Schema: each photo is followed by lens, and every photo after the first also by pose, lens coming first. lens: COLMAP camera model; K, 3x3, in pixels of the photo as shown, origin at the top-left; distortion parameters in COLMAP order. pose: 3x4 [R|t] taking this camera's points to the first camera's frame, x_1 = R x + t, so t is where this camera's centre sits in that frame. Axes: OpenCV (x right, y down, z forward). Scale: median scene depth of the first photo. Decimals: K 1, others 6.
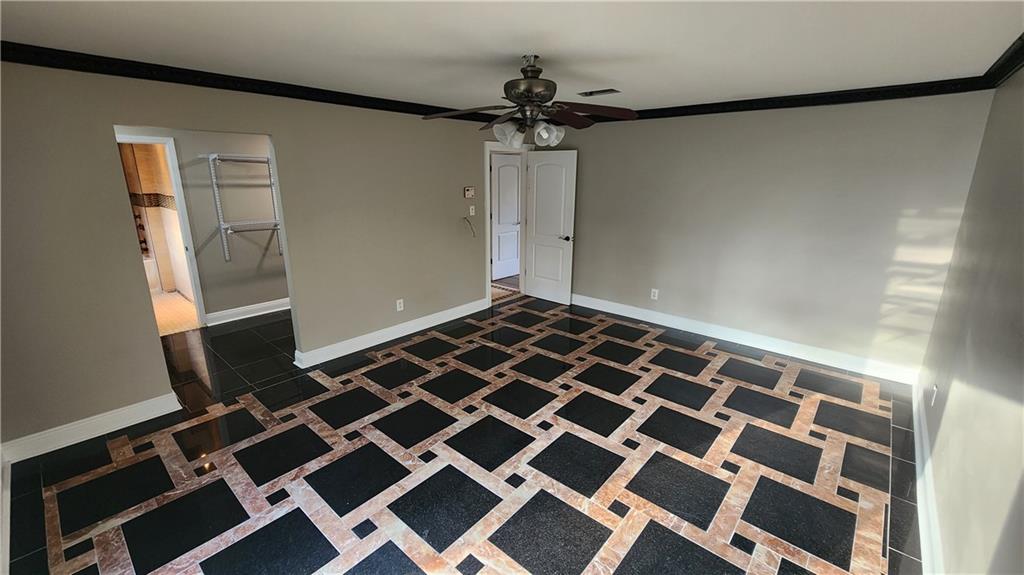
lens RADIAL K [[421.4, 0, 503.4], [0, 421.4, 286.8], [0, 0, 1]] dist [-0.000304, -0.000221]
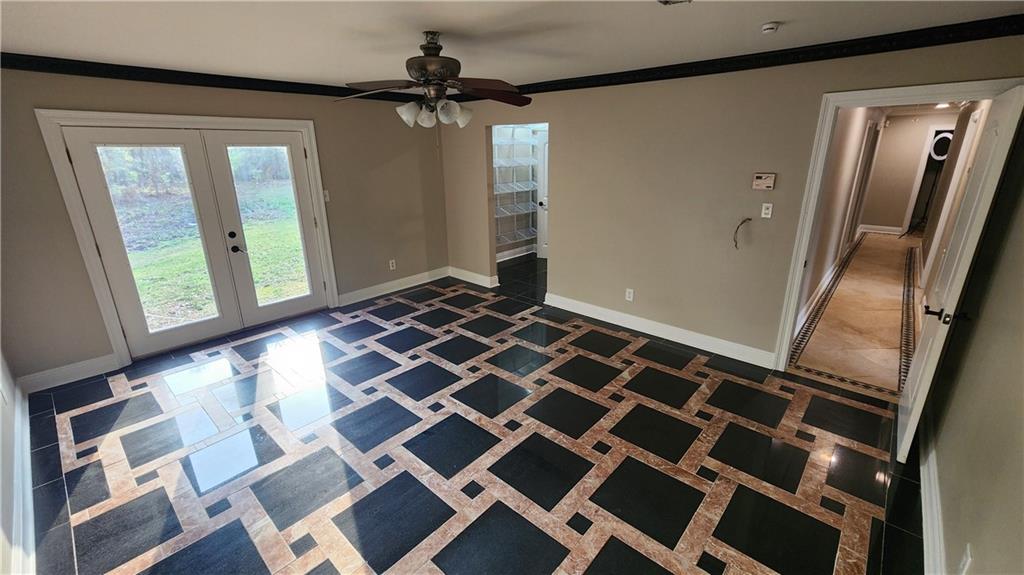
lens RADIAL K [[421.4, 0, 518.8], [0, 421.4, 285.4], [0, 0, 1]] dist [-0.000304, -0.000221]
pose [[0.003455, 0.304335, -0.952559, 0.802504], [-0.253137, 0.921806, 0.293592, -0.236405], [0.967424, 0.240113, 0.080223, 0.857730]]
